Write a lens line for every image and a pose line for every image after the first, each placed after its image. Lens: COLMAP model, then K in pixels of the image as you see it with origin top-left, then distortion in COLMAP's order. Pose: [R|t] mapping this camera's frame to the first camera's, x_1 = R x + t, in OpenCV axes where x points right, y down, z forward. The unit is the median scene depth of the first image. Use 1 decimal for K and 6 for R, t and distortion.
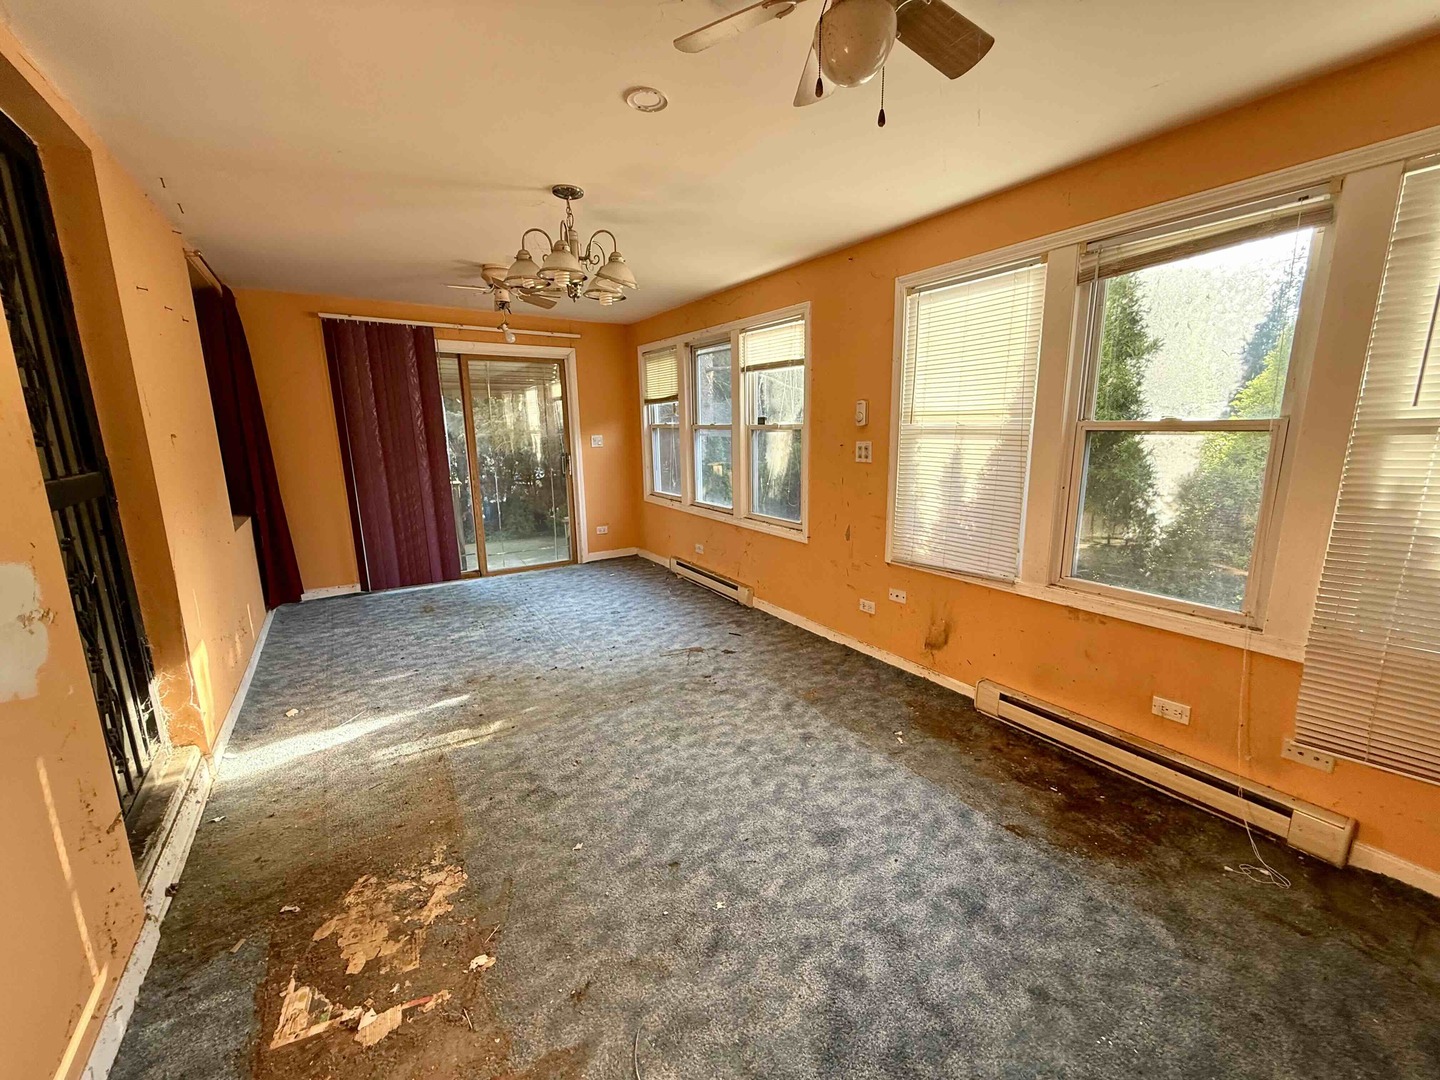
lens RADIAL K [[576.2, 0, 717.6], [0, 576.2, 542.0], [0, 0, 1]] dist [0.000603, -0.000349]
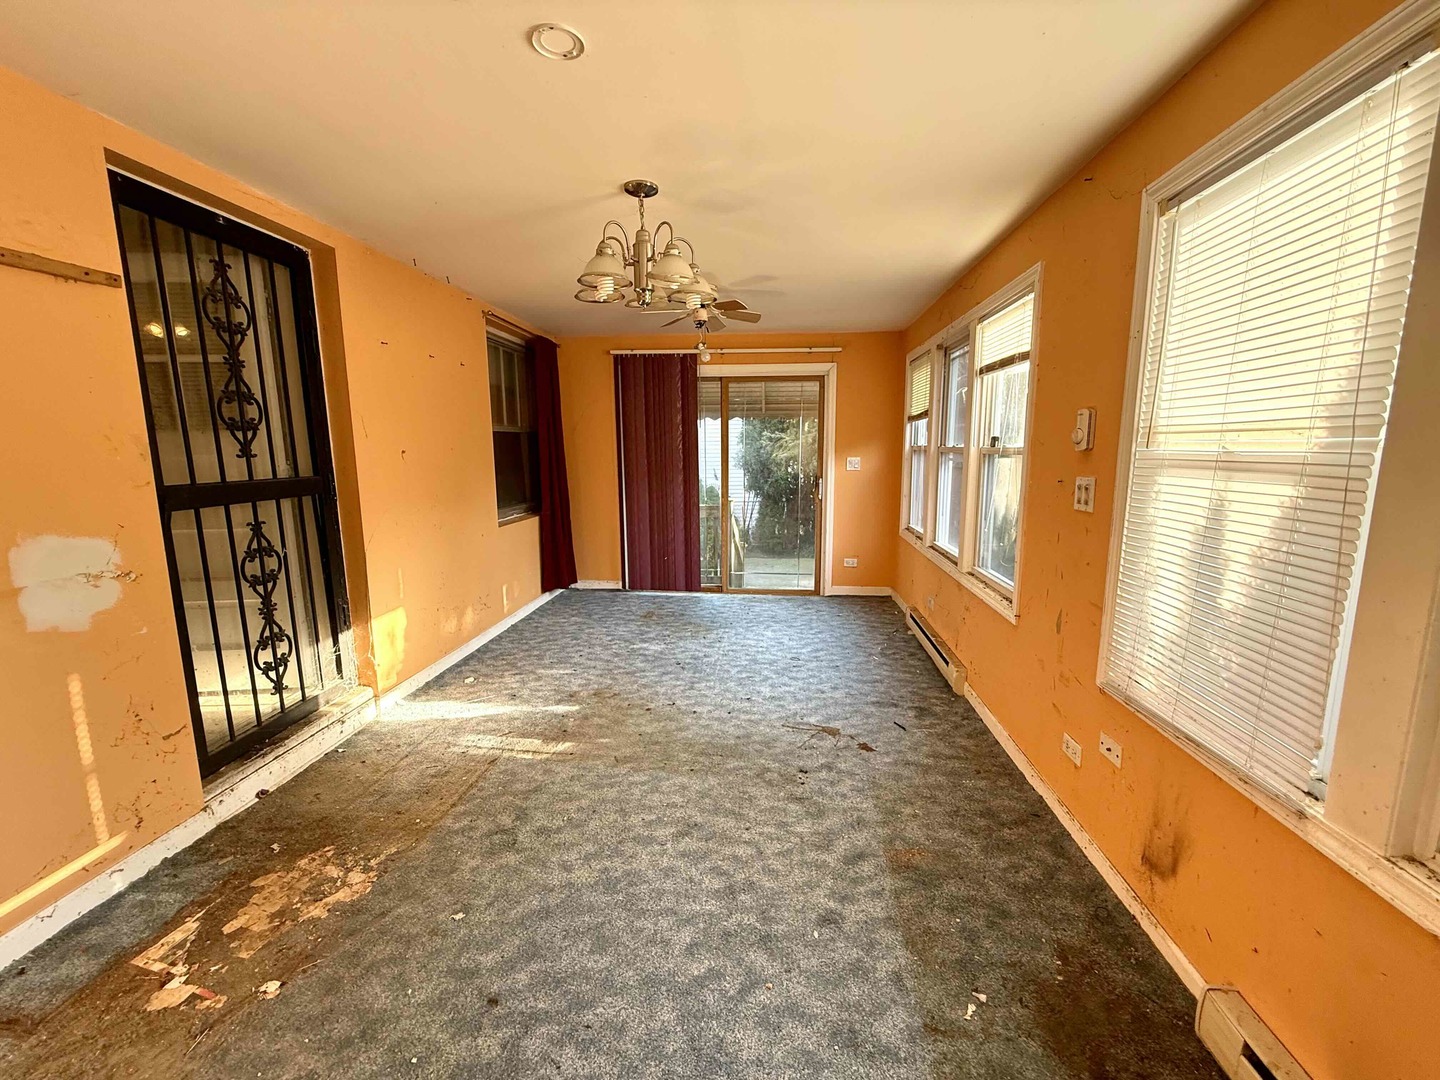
lens RADIAL K [[576.2, 0, 725.3], [0, 576.2, 540.6], [0, 0, 1]] dist [0.000603, -0.000349]
pose [[0.782123, 0.108631, -0.613582, 0.368038], [-0.130866, 0.991362, 0.008703, -0.070589], [0.609227, 0.073490, 0.789583, 0.330617]]
